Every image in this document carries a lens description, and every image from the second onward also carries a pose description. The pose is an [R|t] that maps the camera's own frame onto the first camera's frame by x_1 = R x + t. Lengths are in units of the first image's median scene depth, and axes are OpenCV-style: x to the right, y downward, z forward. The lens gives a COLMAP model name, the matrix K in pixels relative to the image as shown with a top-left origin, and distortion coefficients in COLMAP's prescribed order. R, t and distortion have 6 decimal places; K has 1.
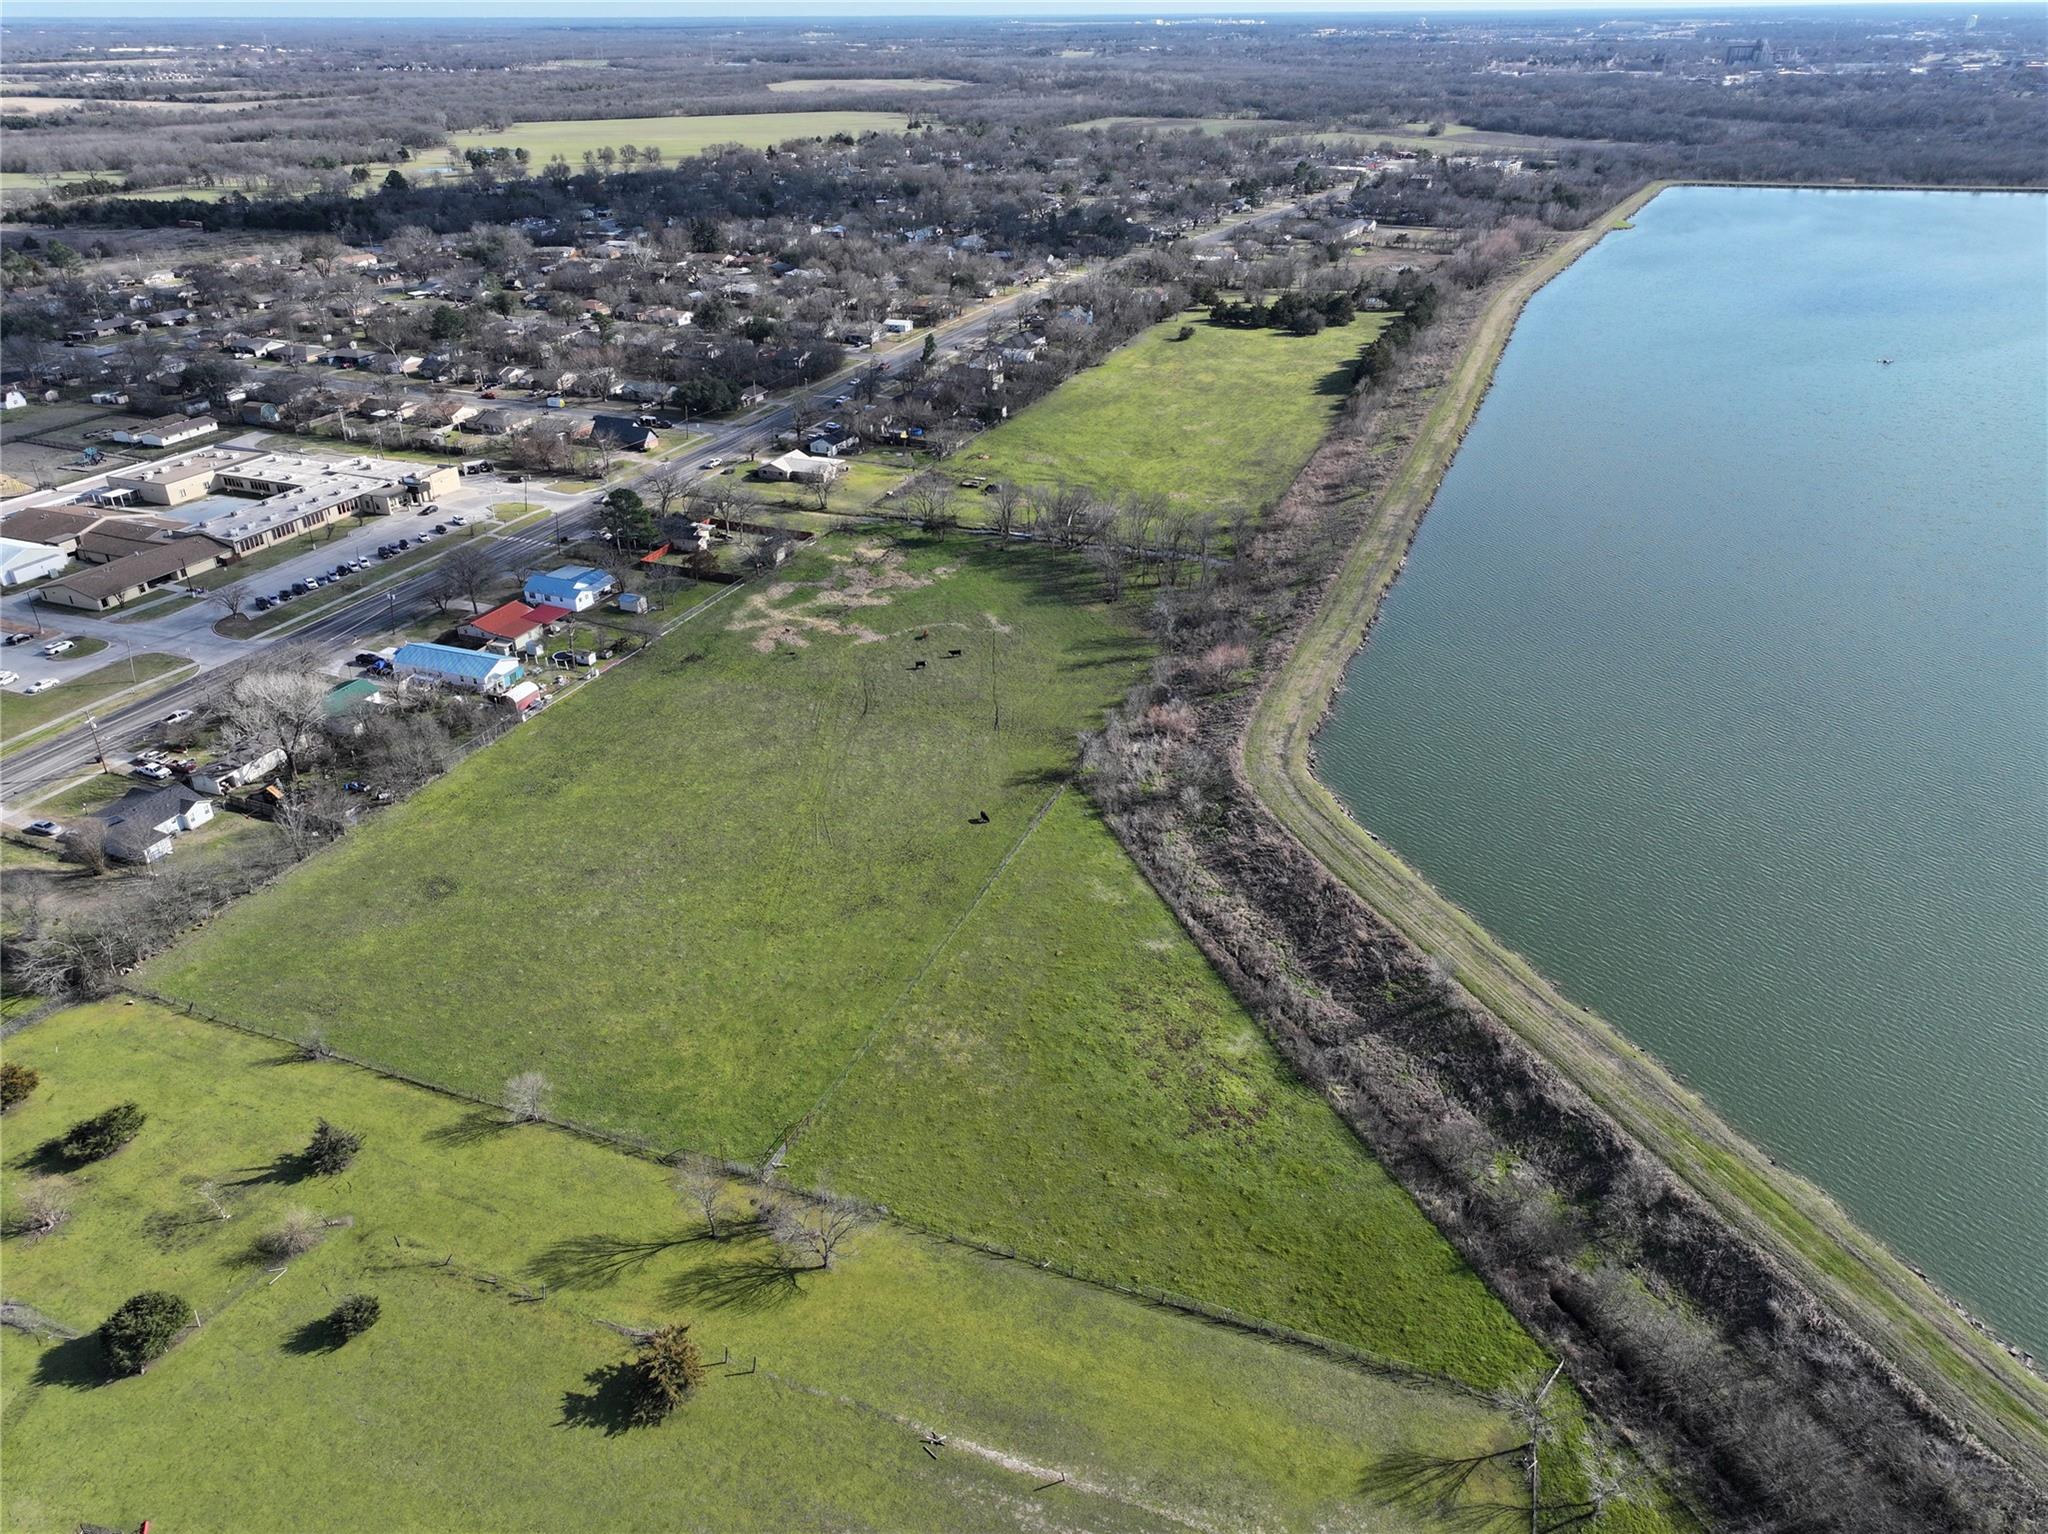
lens RADIAL K [[1433.9, 0, 1029.9], [0, 1433.9, 769.3], [0, 0, 1]] dist [-0.001927, 0.019760]
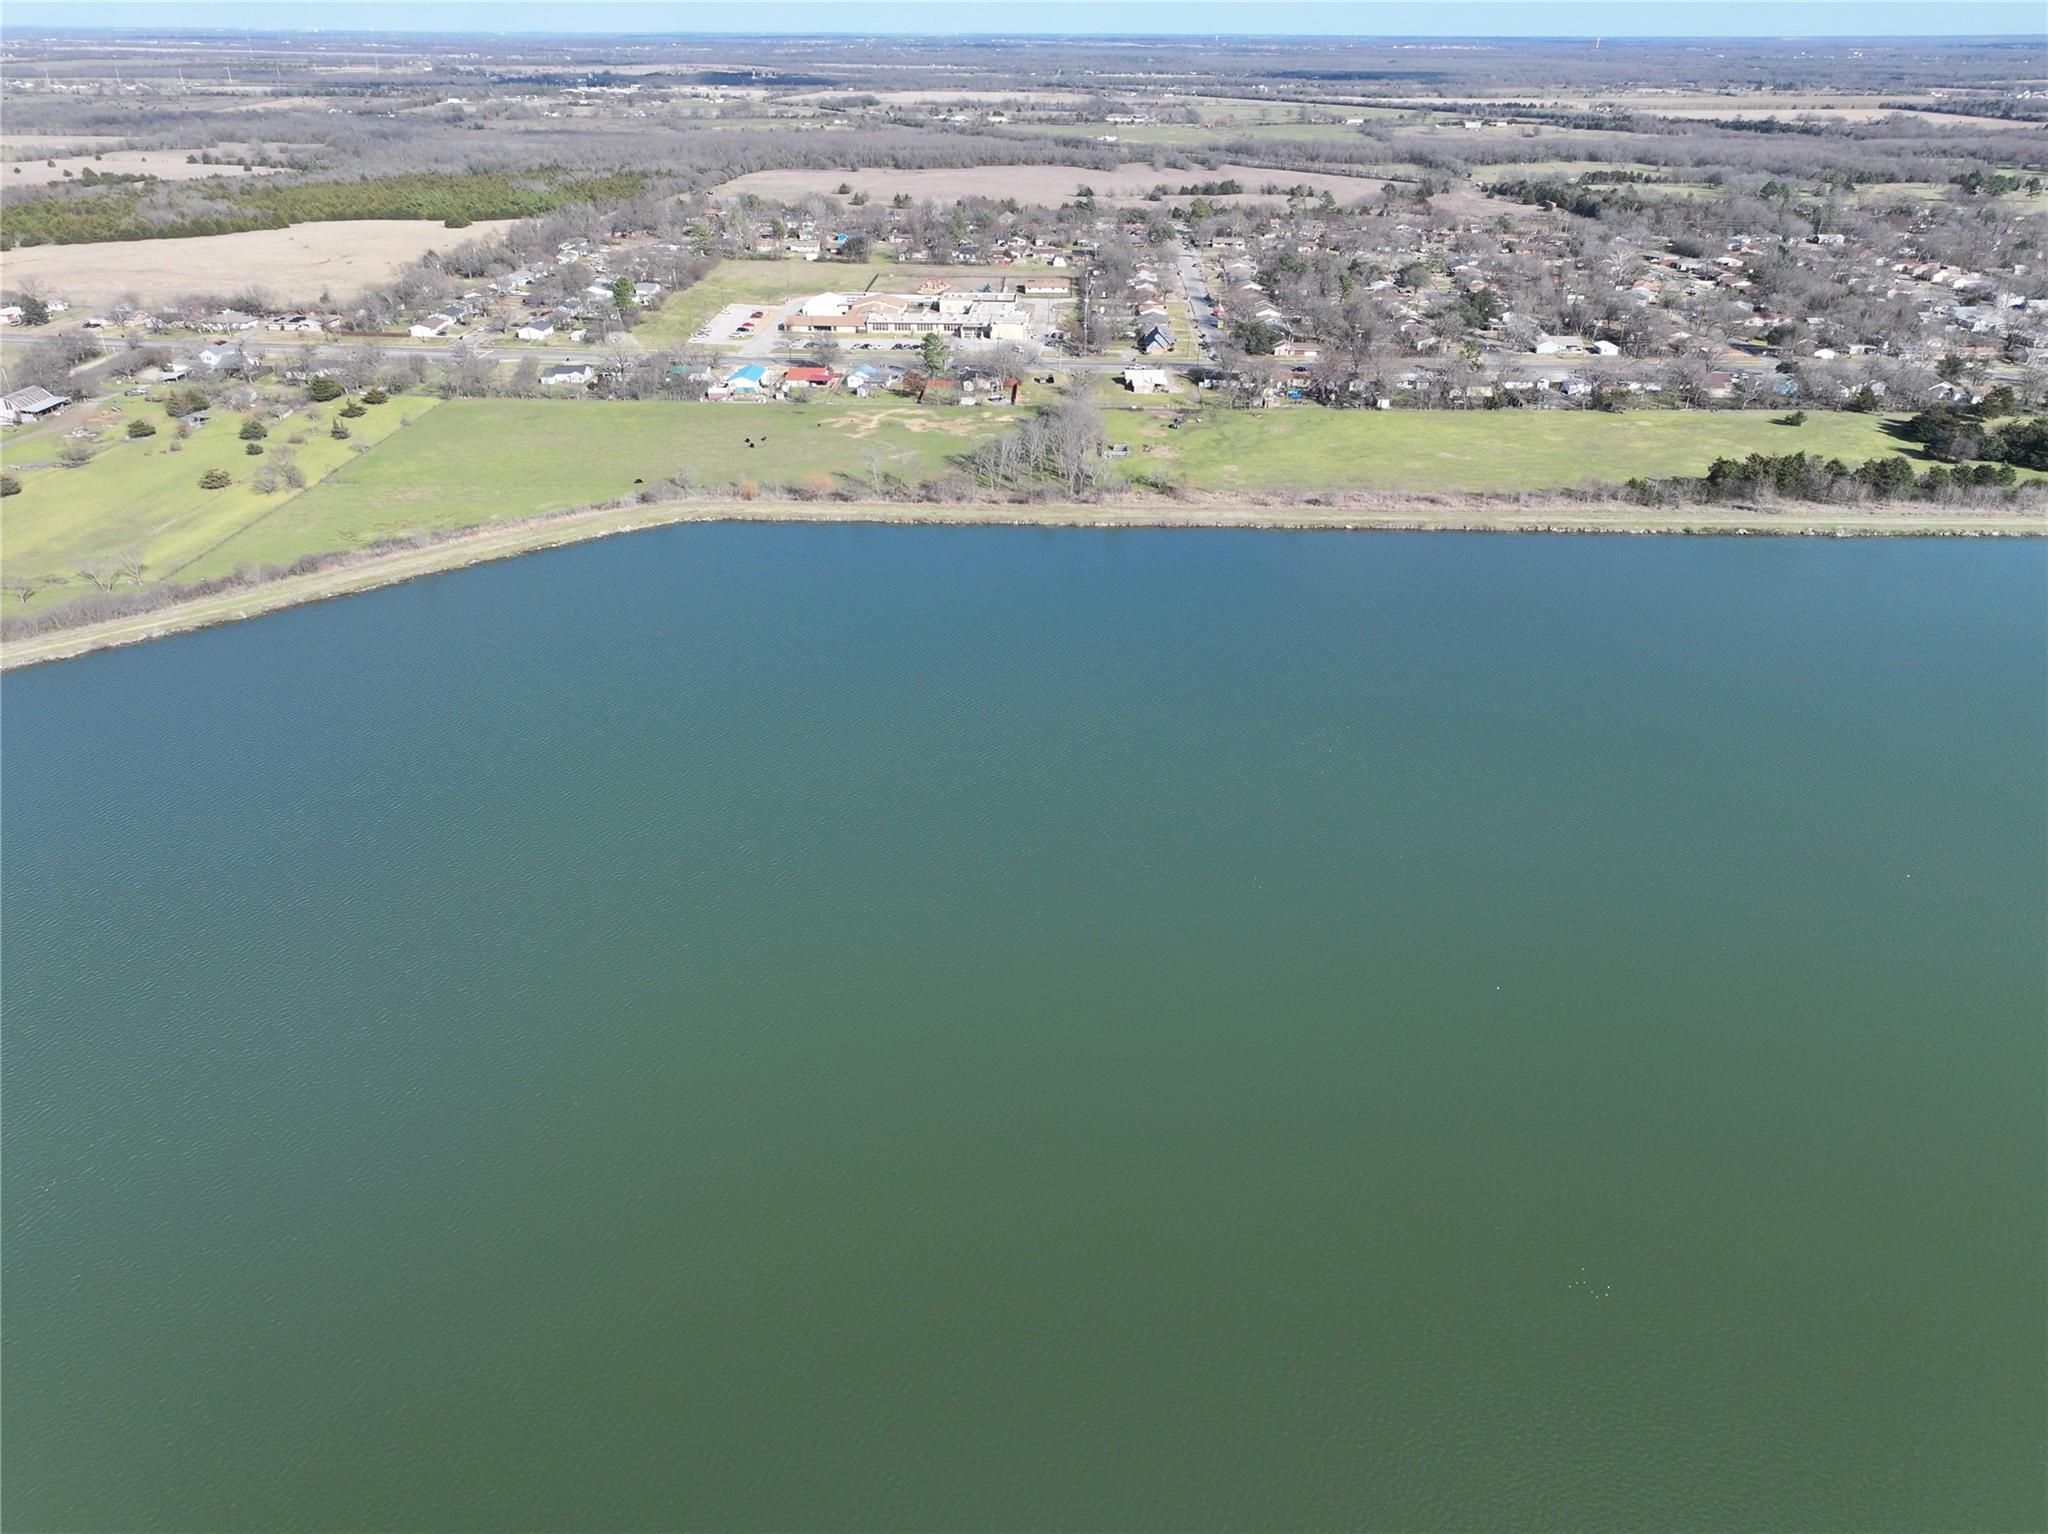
lens RADIAL K [[1433.9, 0, 1029.9], [0, 1433.9, 769.3], [0, 0, 1]] dist [-0.001927, 0.019760]
pose [[0.340552, 0.440520, -0.830642, 1.231175], [-0.448614, 0.852533, 0.268204, -0.250966], [0.826299, 0.281301, 0.487955, 0.448272]]
